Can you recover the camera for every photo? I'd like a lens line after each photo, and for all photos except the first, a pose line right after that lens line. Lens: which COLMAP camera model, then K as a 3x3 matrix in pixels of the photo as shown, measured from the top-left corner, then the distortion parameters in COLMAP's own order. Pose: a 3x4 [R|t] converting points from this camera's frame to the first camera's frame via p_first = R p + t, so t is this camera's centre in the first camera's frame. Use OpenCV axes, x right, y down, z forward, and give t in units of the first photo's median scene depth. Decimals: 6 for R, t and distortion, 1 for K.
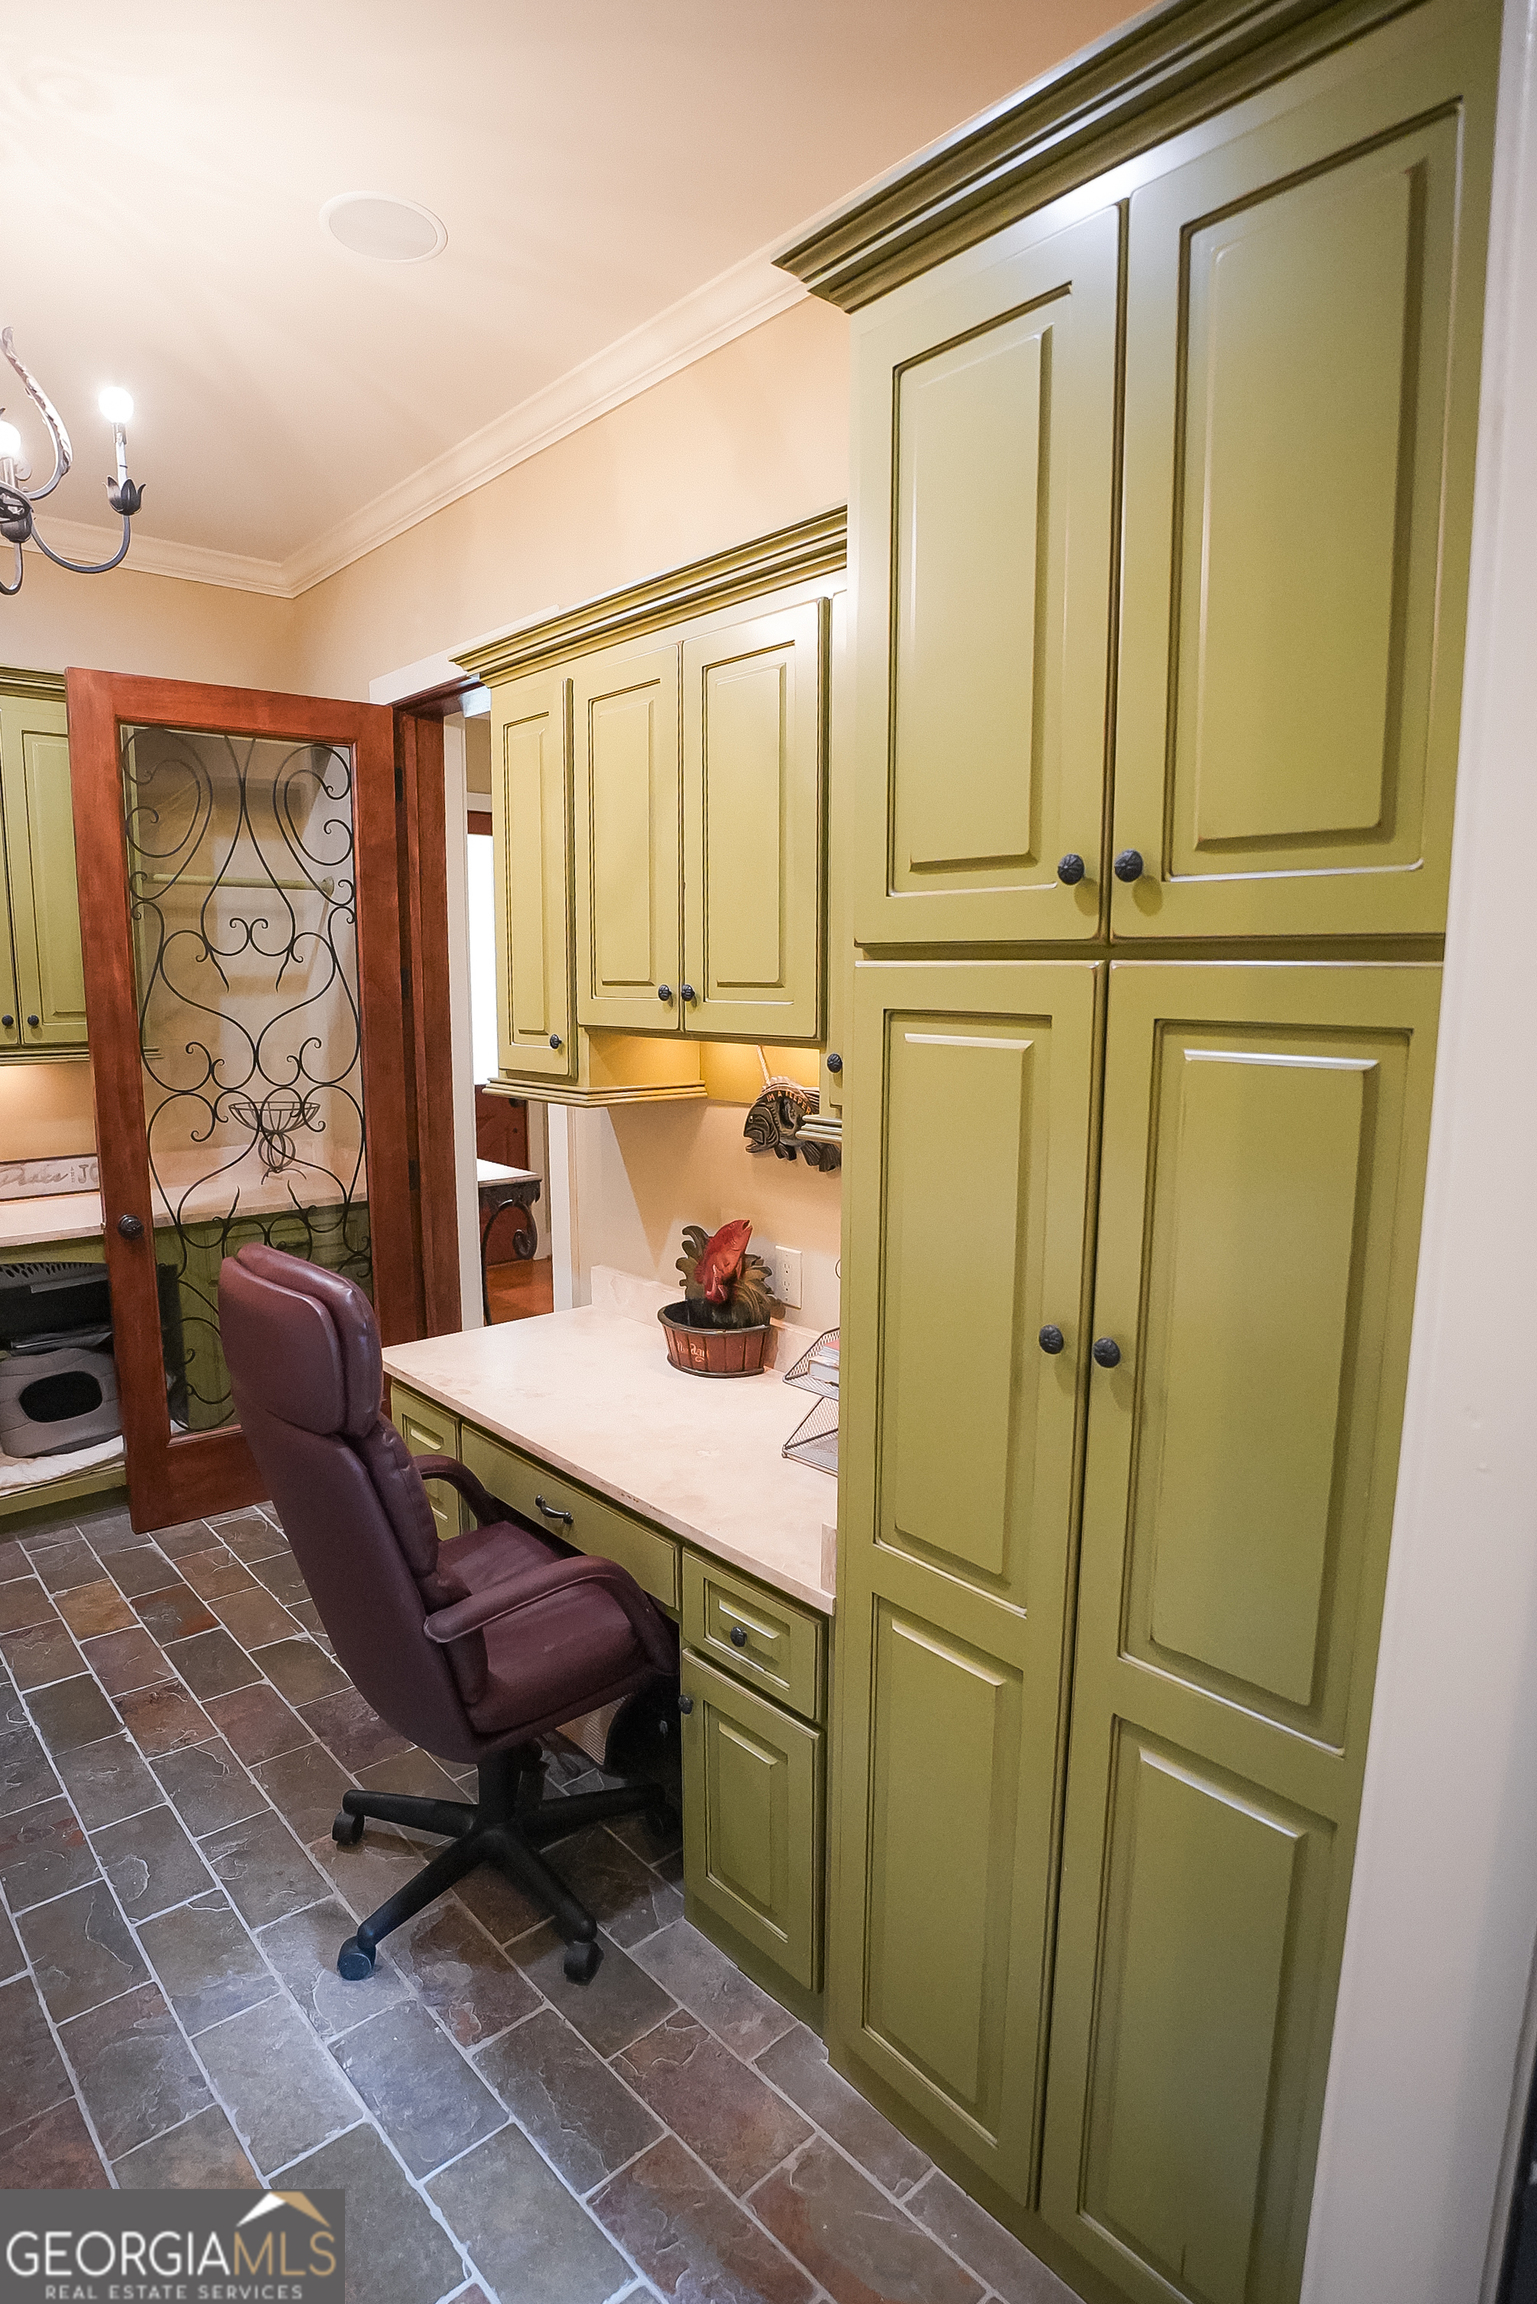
lens RADIAL K [[1208.3, 0, 769.4], [0, 1208.3, 1194.6], [0, 0, 1]] dist [-0.076798, 0.023979]
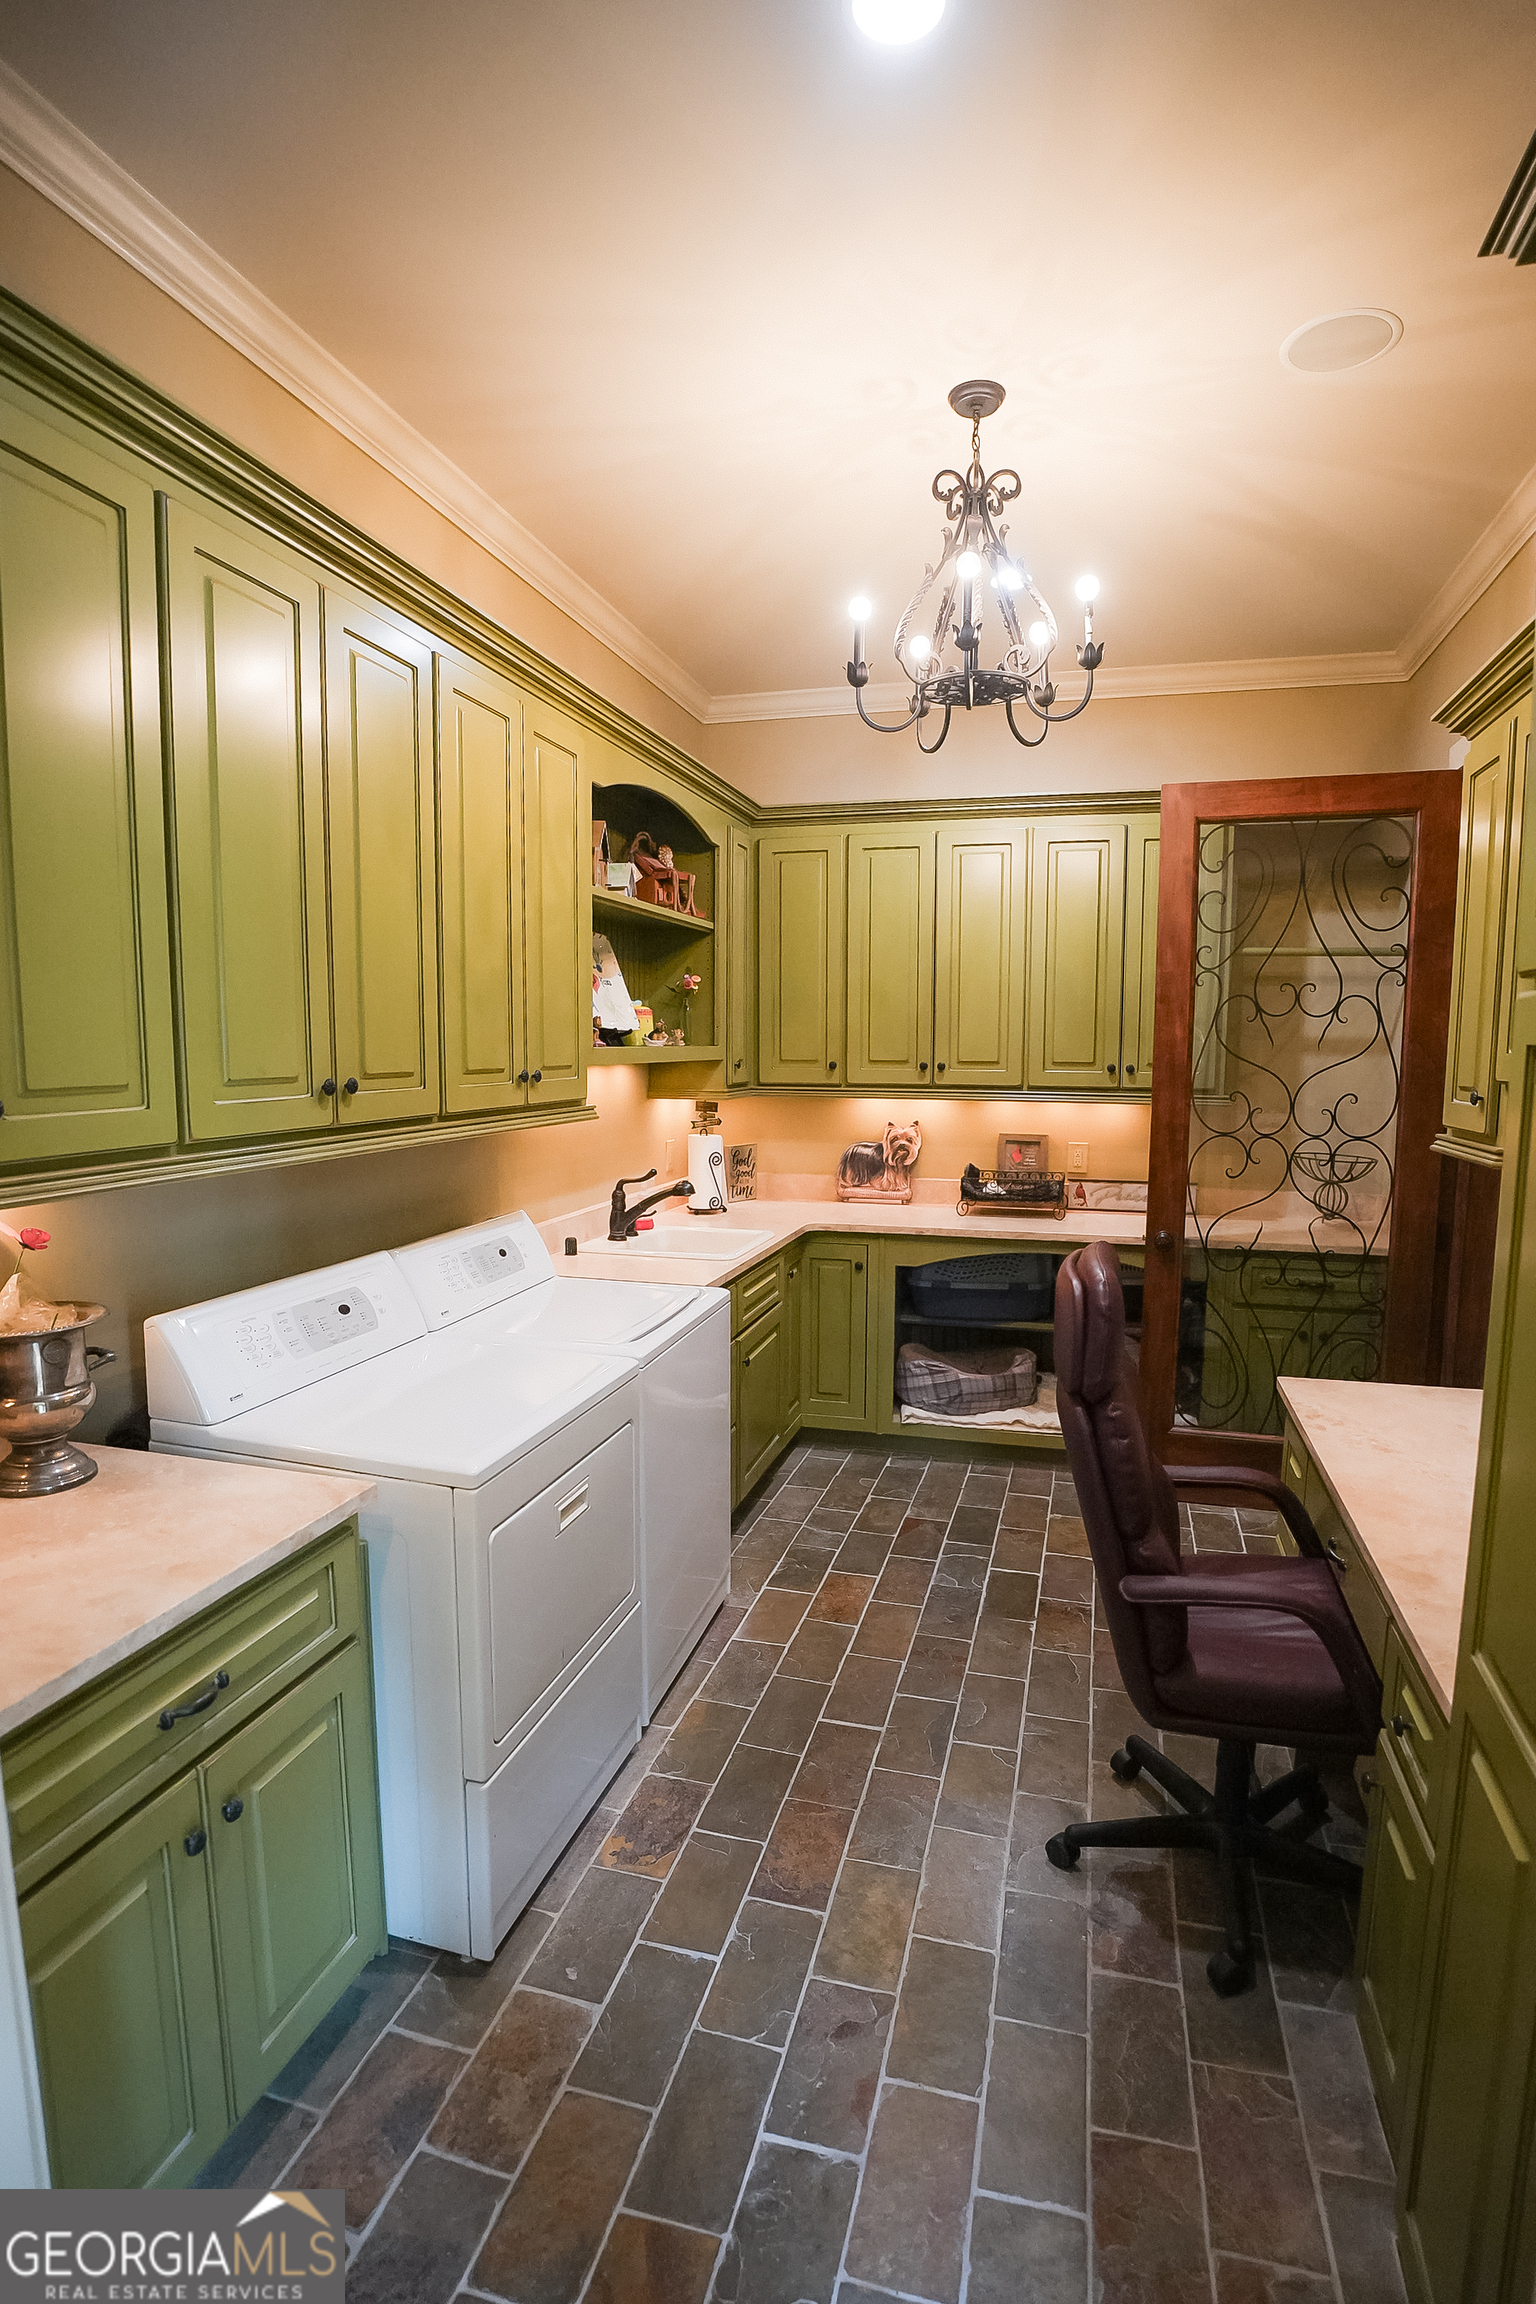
lens RADIAL K [[1124.1, 0, 777.5], [0, 1124.1, 1218.4], [0, 0, 1]] dist [-0.074497, 0.020432]
pose [[0.538868, 0.125549, -0.832982, 0.316933], [-0.151095, 0.987200, 0.051048, 0.009519], [0.828729, 0.098351, 0.550940, 0.082720]]
